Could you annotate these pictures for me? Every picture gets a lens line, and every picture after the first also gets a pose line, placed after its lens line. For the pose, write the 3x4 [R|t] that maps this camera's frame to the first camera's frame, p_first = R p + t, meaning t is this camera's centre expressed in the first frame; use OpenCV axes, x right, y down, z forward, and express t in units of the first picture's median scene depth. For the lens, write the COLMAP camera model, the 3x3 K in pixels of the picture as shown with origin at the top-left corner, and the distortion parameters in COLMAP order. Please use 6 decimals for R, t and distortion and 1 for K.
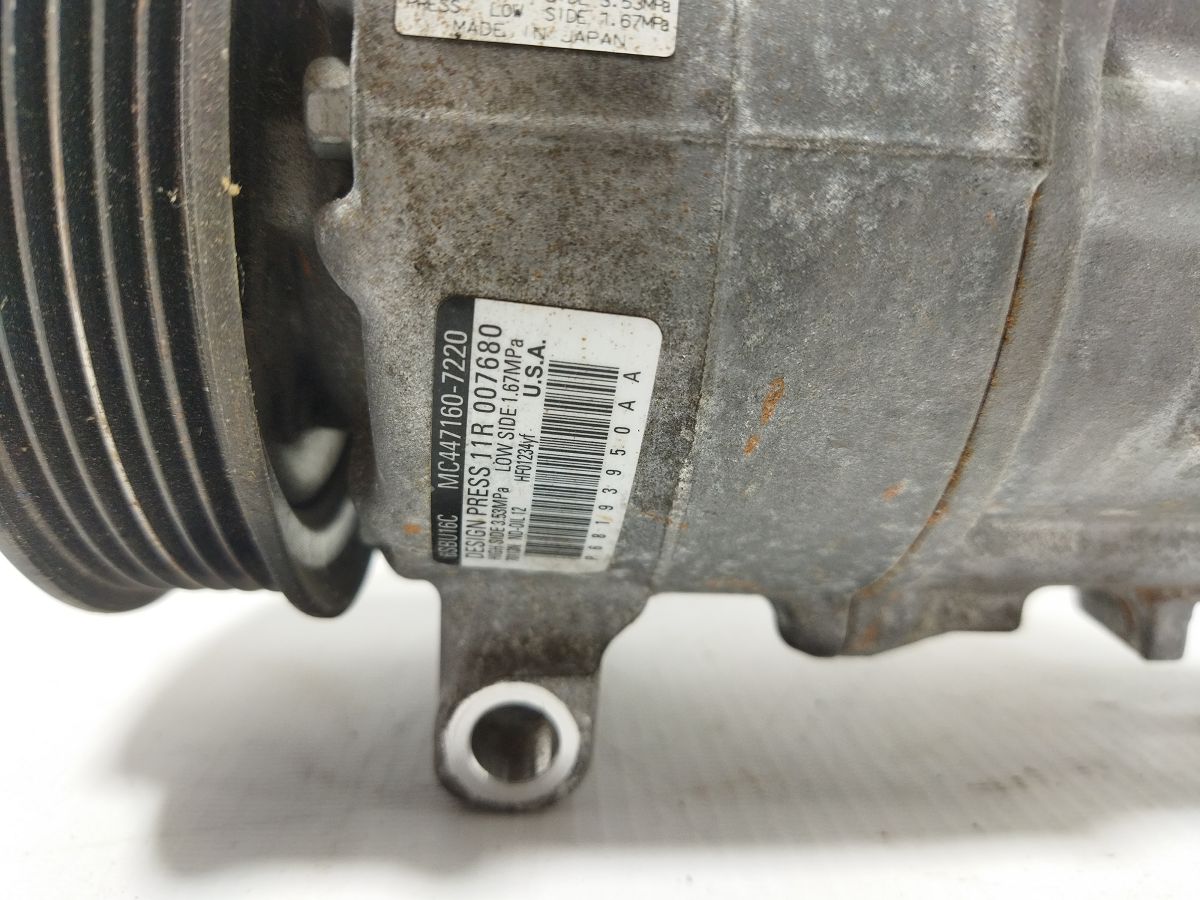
lens RADIAL K [[951.6, 0, 598.9], [0, 951.6, 437.6], [0, 0, 1]] dist [0.046335, -0.190896]
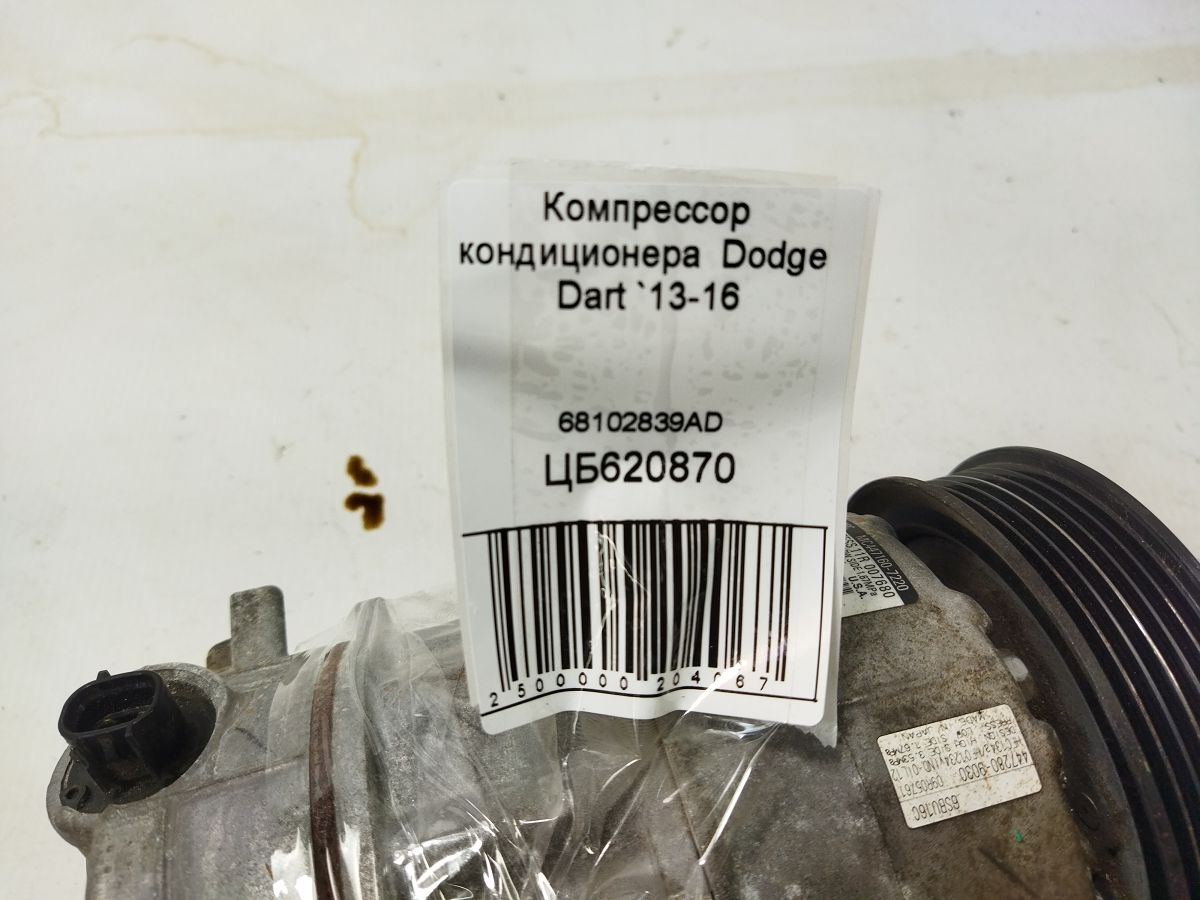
lens RADIAL K [[917.3, 0, 600.0], [0, 917.3, 450.0], [0, 0, 1]] dist [0.070464, -0.172974]
pose [[-0.947368, 0.238757, -0.213283, 0.739877], [-0.308100, -0.860971, 0.404726, -0.414973], [-0.086999, 0.449137, 0.889217, -0.733395]]
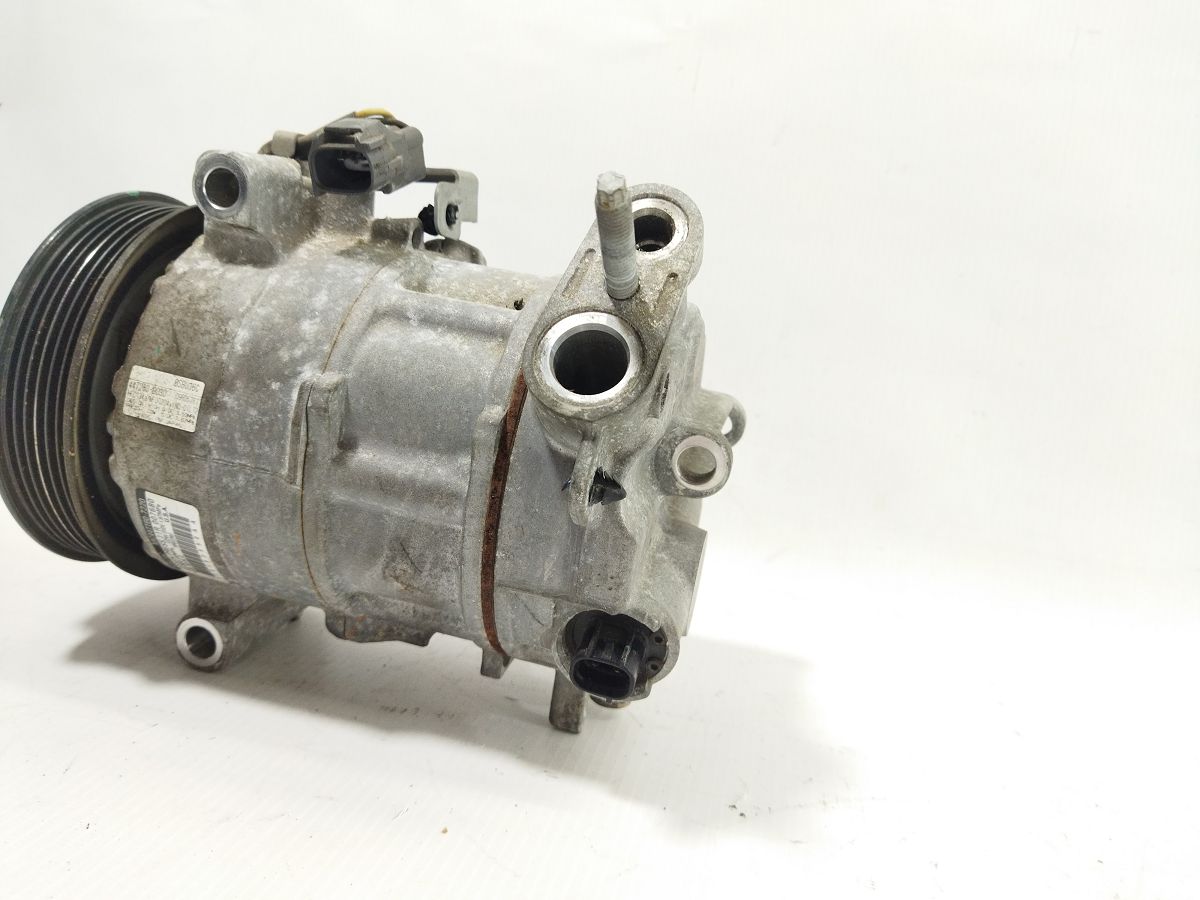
lens RADIAL K [[917.3, 0, 600.0], [0, 917.3, 450.0], [0, 0, 1]] dist [0.070464, -0.172974]
pose [[0.955741, 0.165099, -0.243517, 1.889875], [-0.162250, 0.986235, 0.031859, -0.575859], [0.245425, 0.009062, 0.969373, -1.491533]]
